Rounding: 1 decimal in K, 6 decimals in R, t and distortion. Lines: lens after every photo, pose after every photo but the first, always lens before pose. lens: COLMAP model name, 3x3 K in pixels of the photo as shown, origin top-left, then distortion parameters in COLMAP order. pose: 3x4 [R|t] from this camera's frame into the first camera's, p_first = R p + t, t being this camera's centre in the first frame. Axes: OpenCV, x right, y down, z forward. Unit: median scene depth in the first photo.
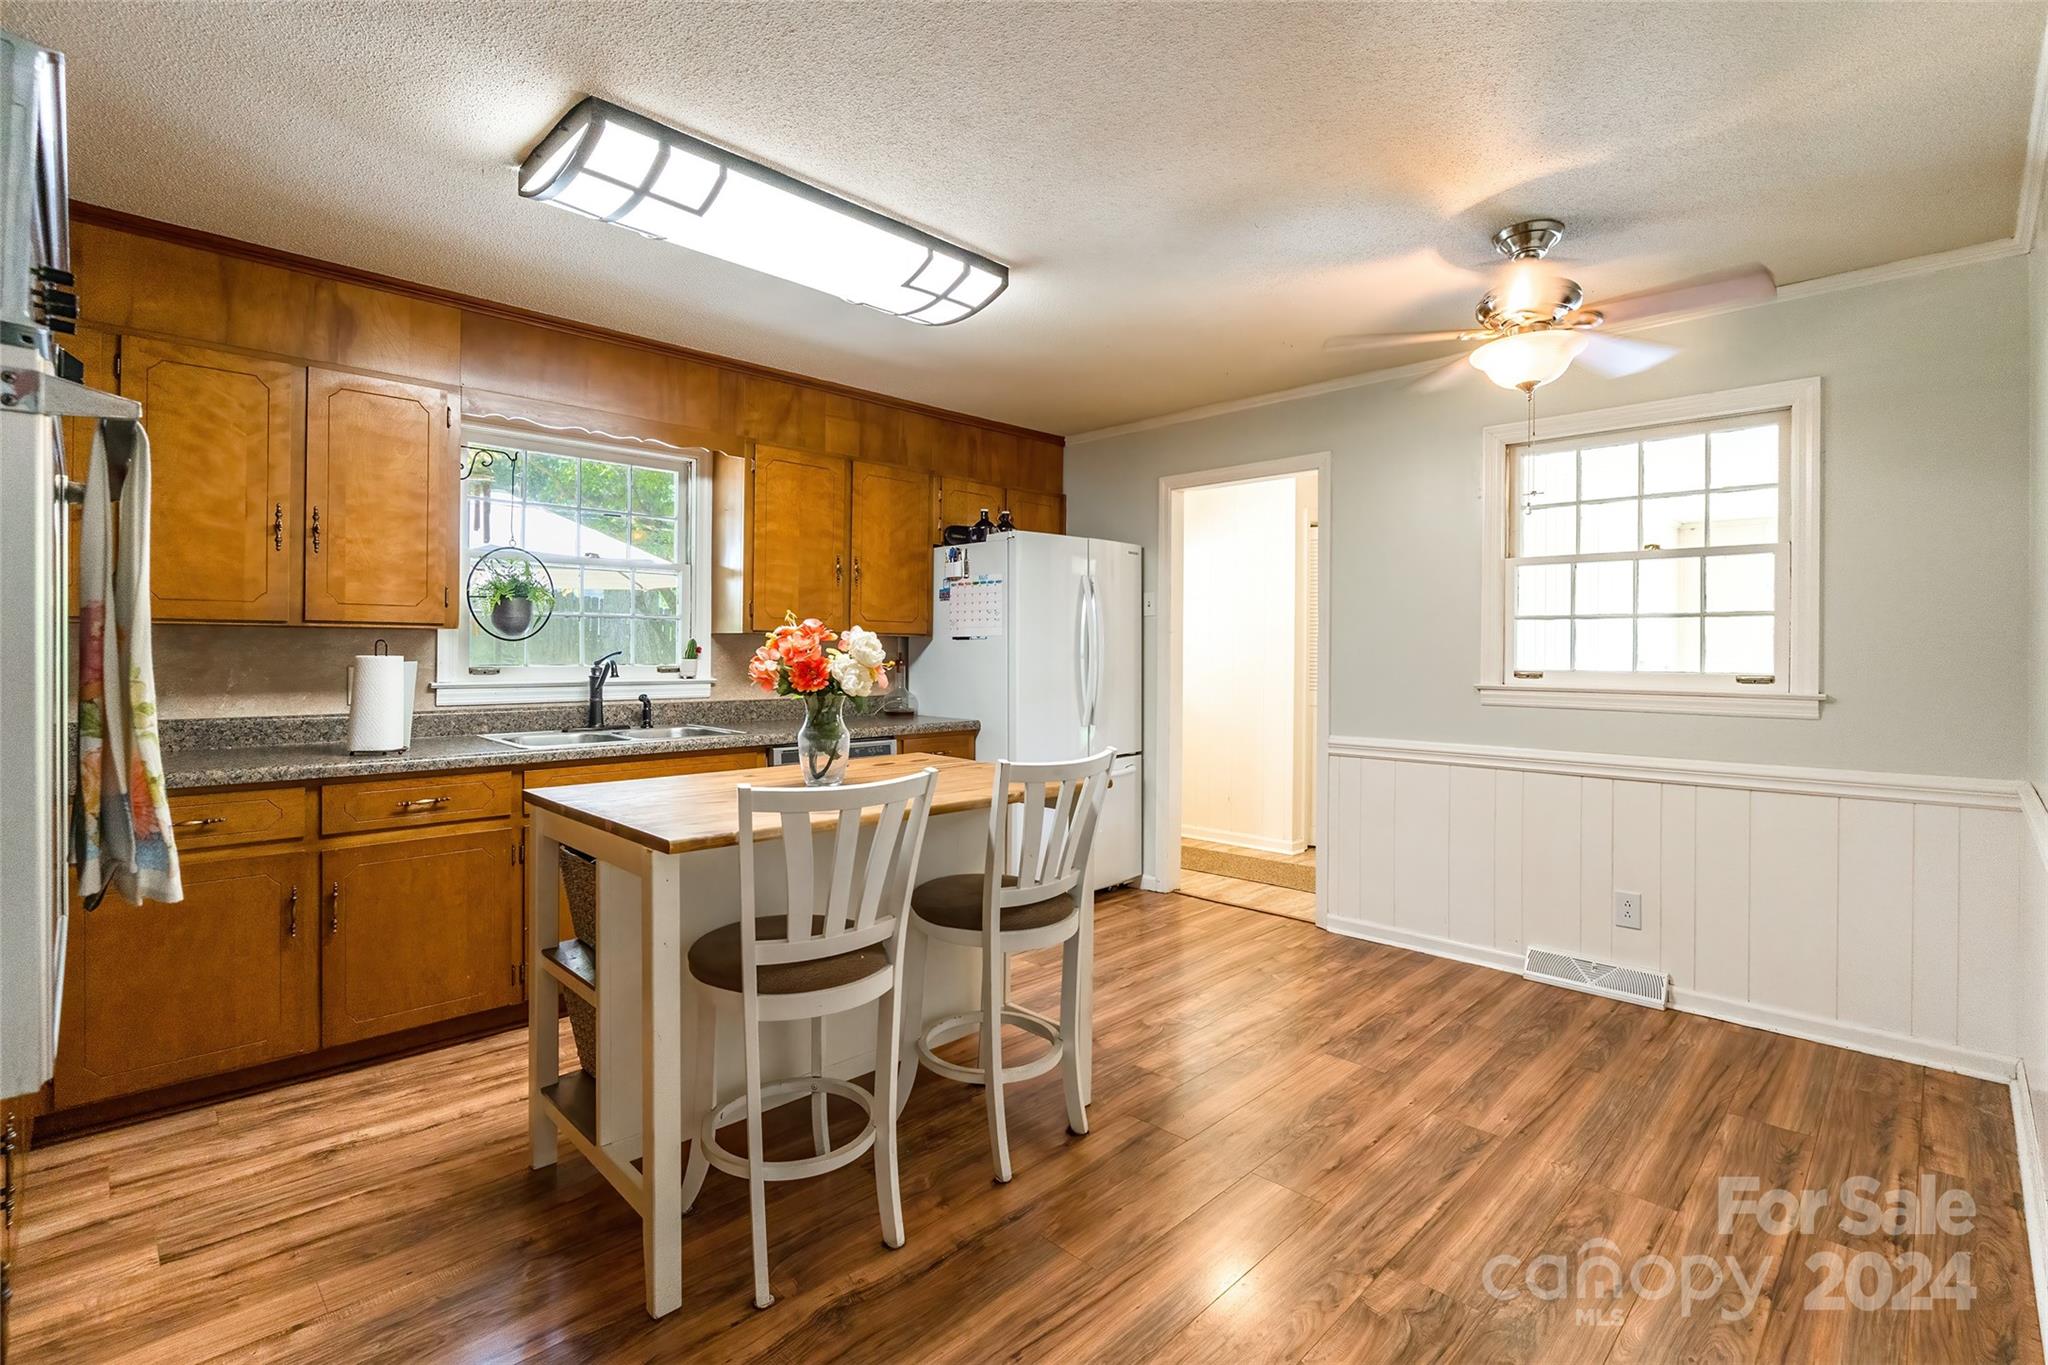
lens RADIAL K [[921.9, 0, 1019.9], [0, 921.9, 658.6], [0, 0, 1]] dist [-0.015076, 0.000345]
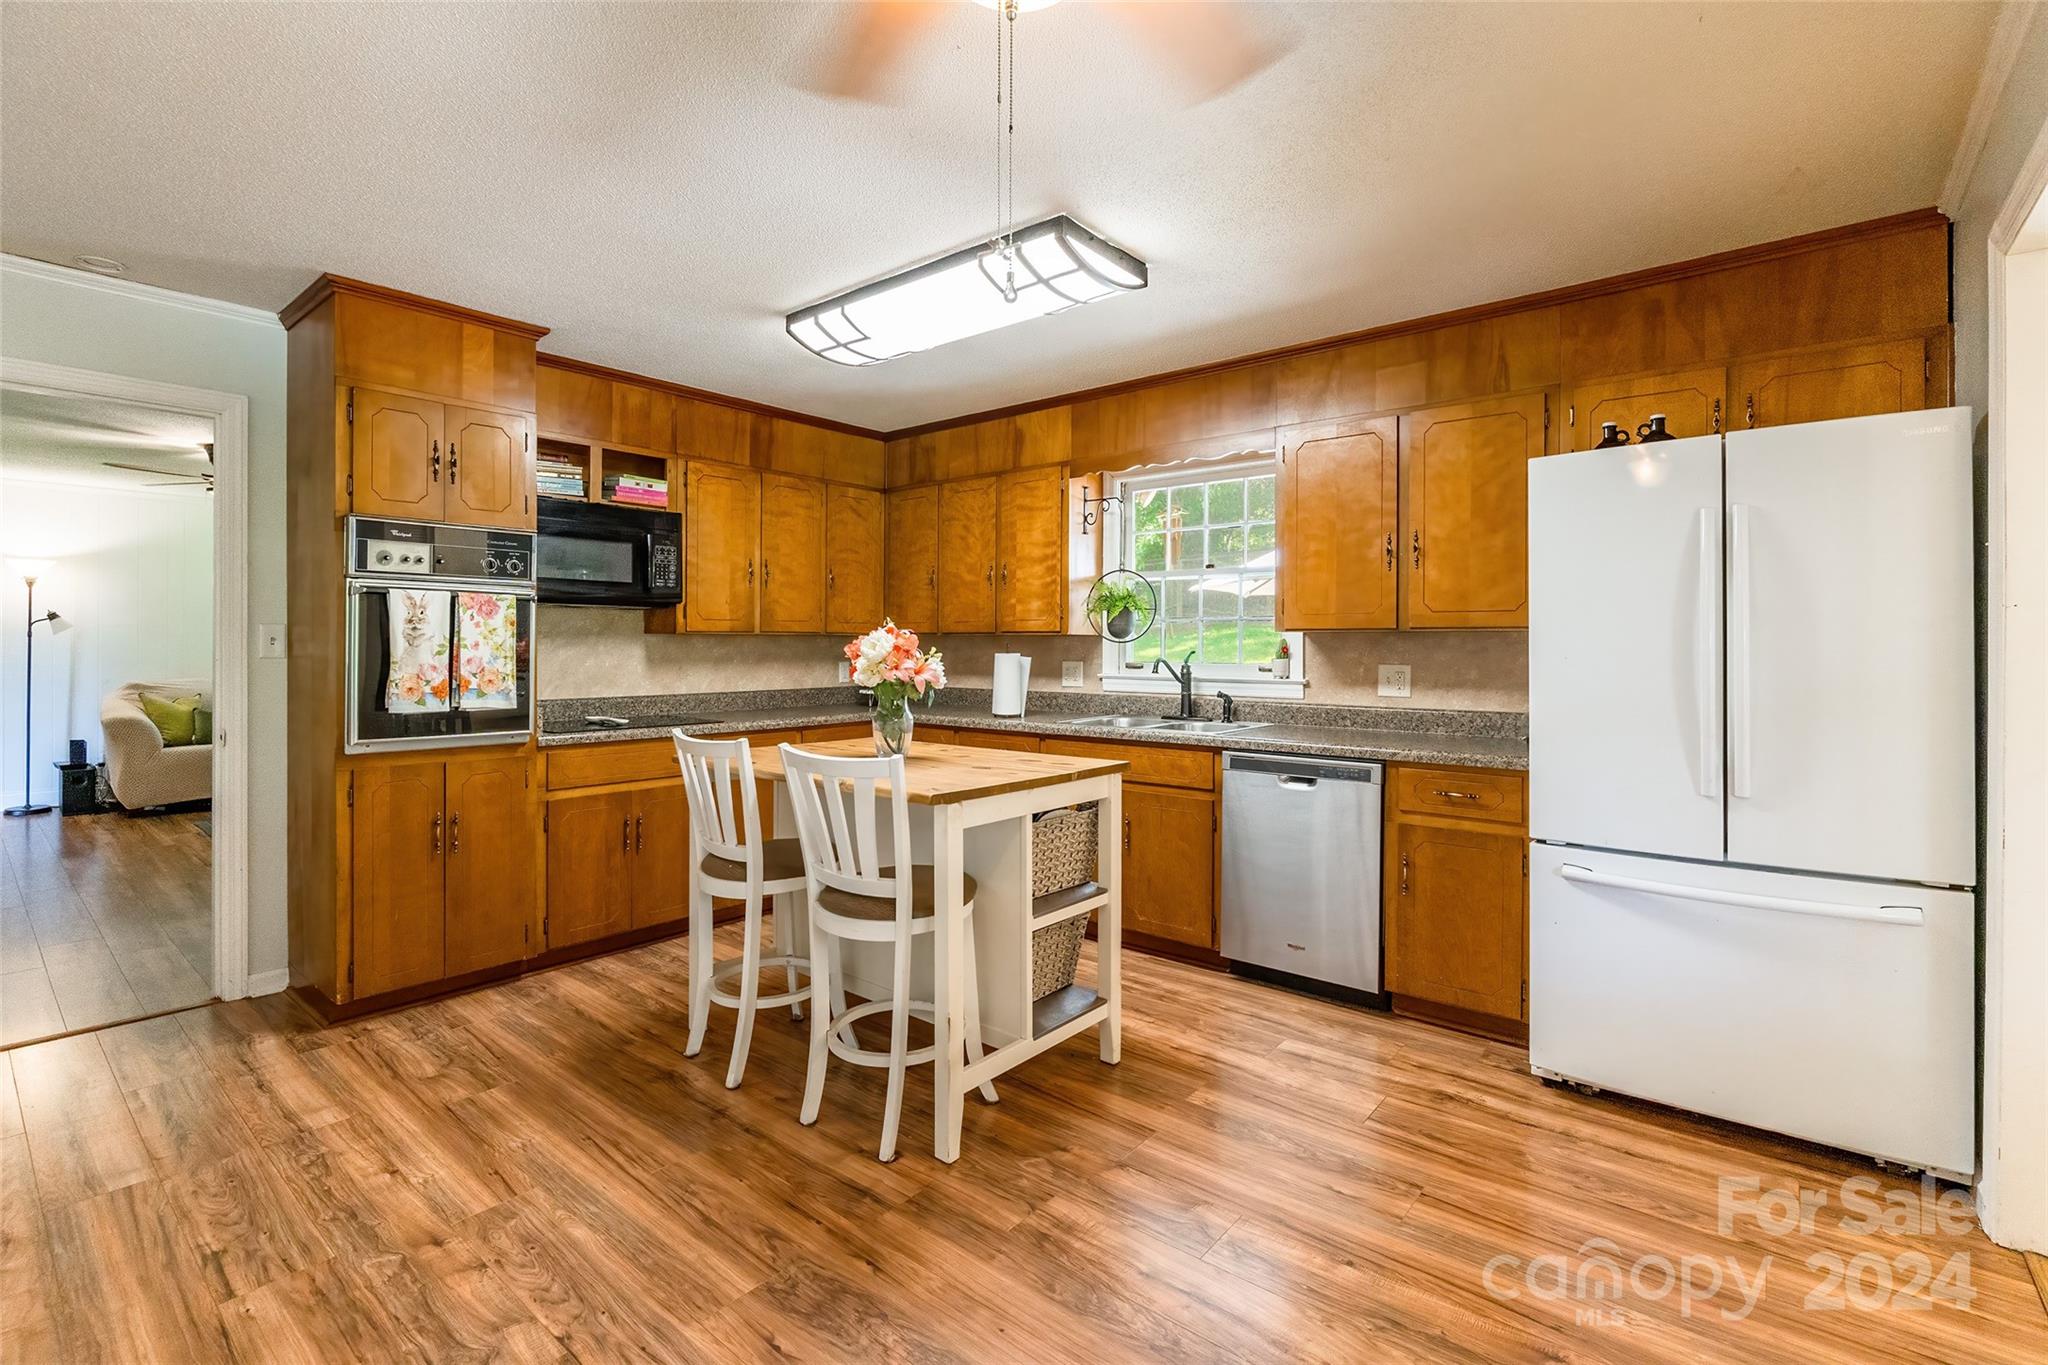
lens RADIAL K [[932.0, 0, 1017.5], [0, 932.0, 642.4], [0, 0, 1]] dist [-0.012299, 0.000089]
pose [[0.096261, -0.013092, -0.995270, 0.848217], [-0.012998, 0.999812, -0.014408, 0.000850], [0.995271, 0.014323, 0.096073, 0.854330]]
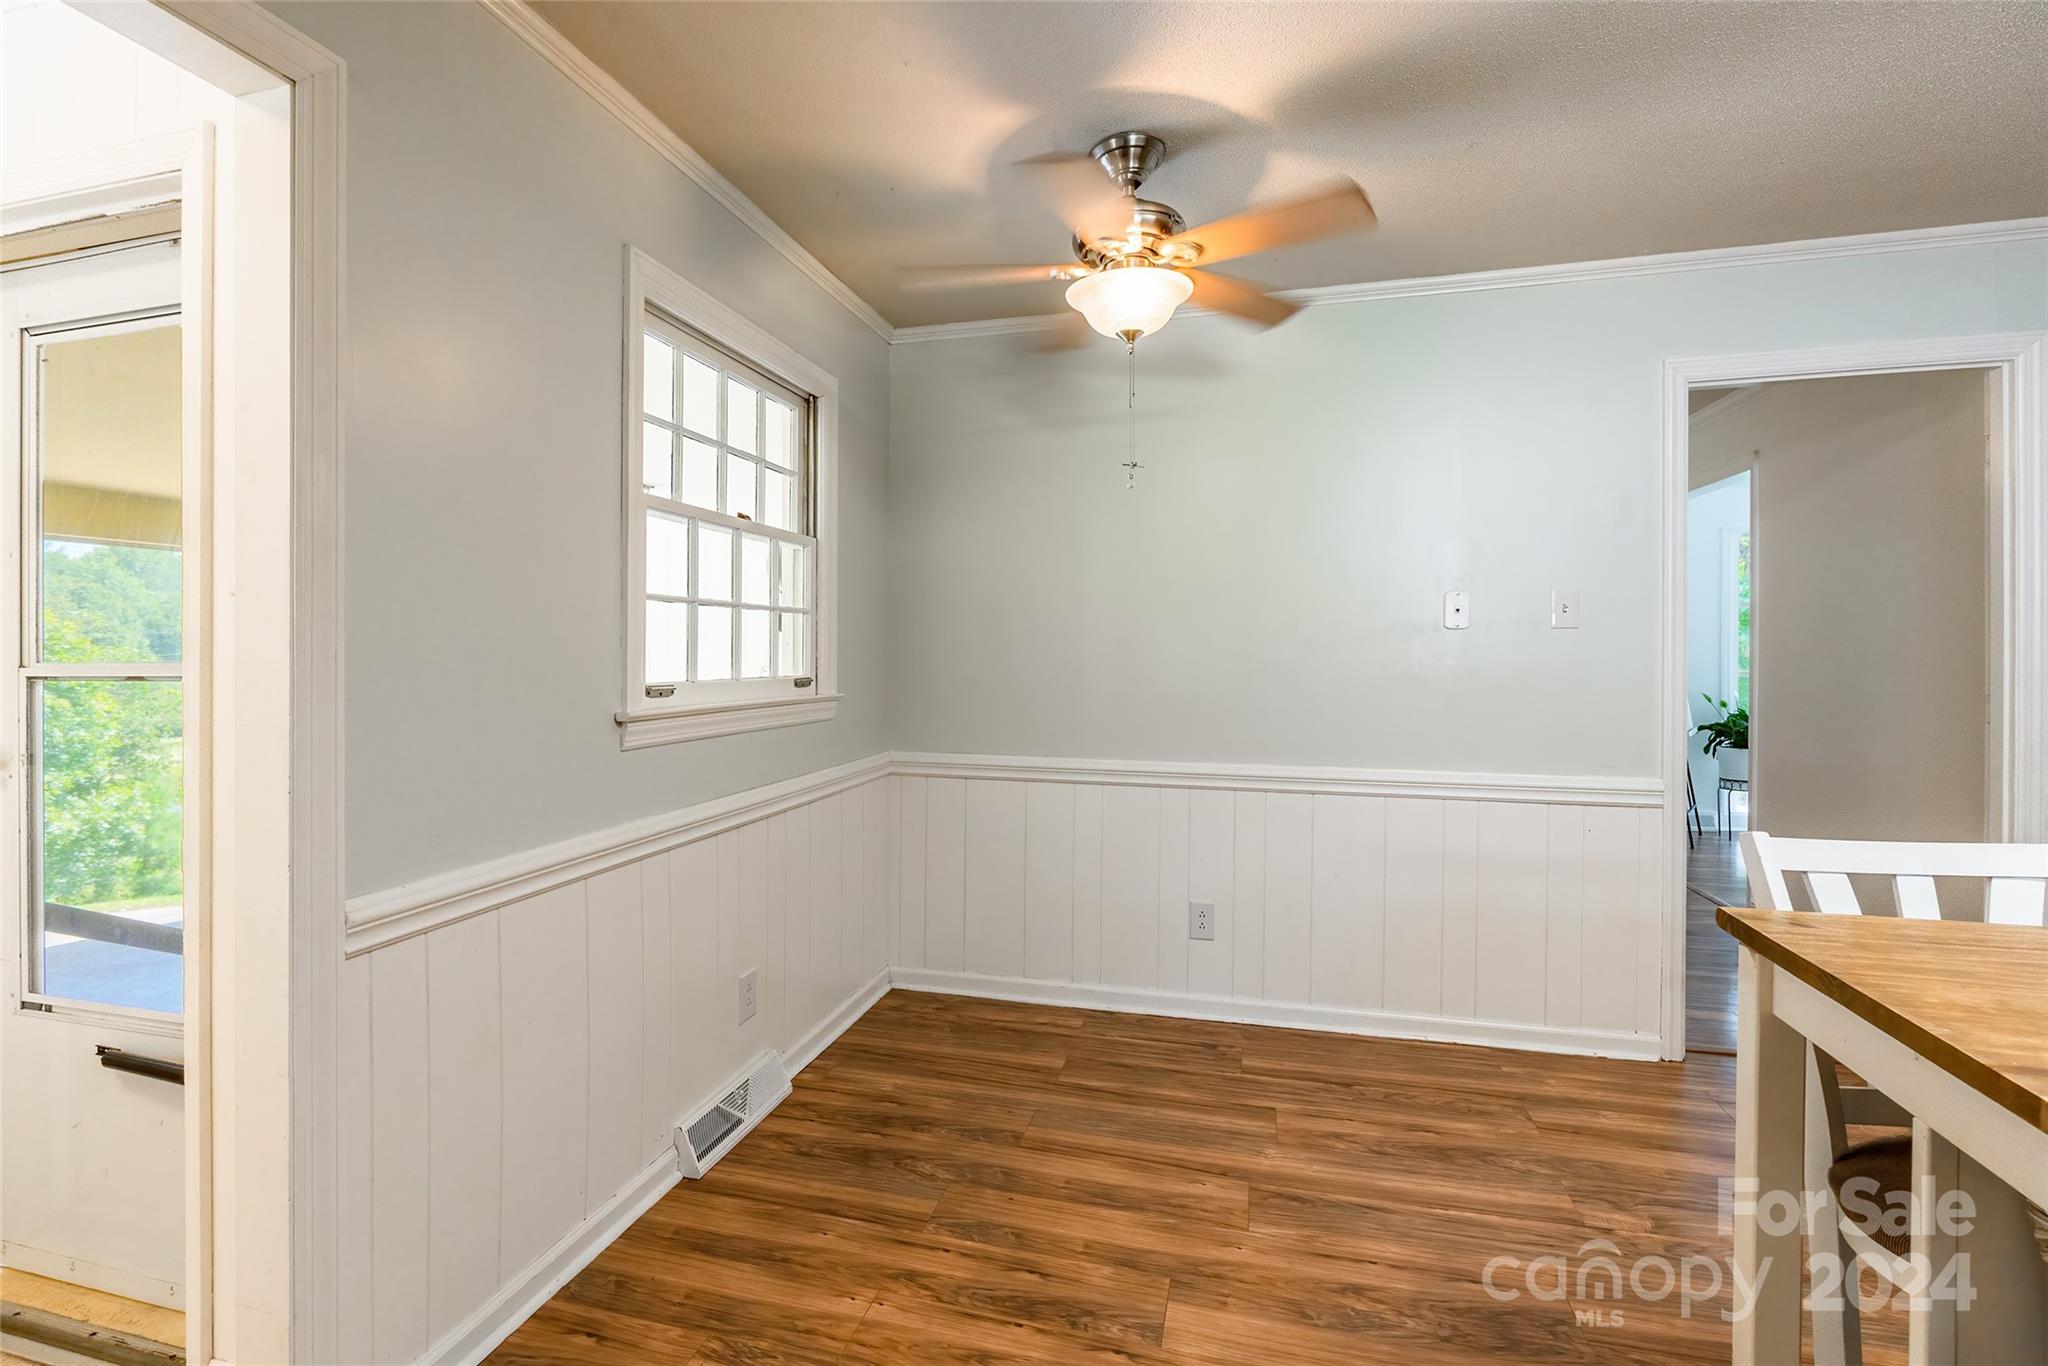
lens RADIAL K [[921.9, 0, 1019.9], [0, 921.9, 659.1], [0, 0, 1]] dist [-0.015076, 0.000345]
pose [[-0.508892, -0.007695, 0.860796, -0.114299], [0.007053, 0.999889, 0.013108, -0.012496], [-0.860802, 0.012742, -0.508781, 1.355521]]
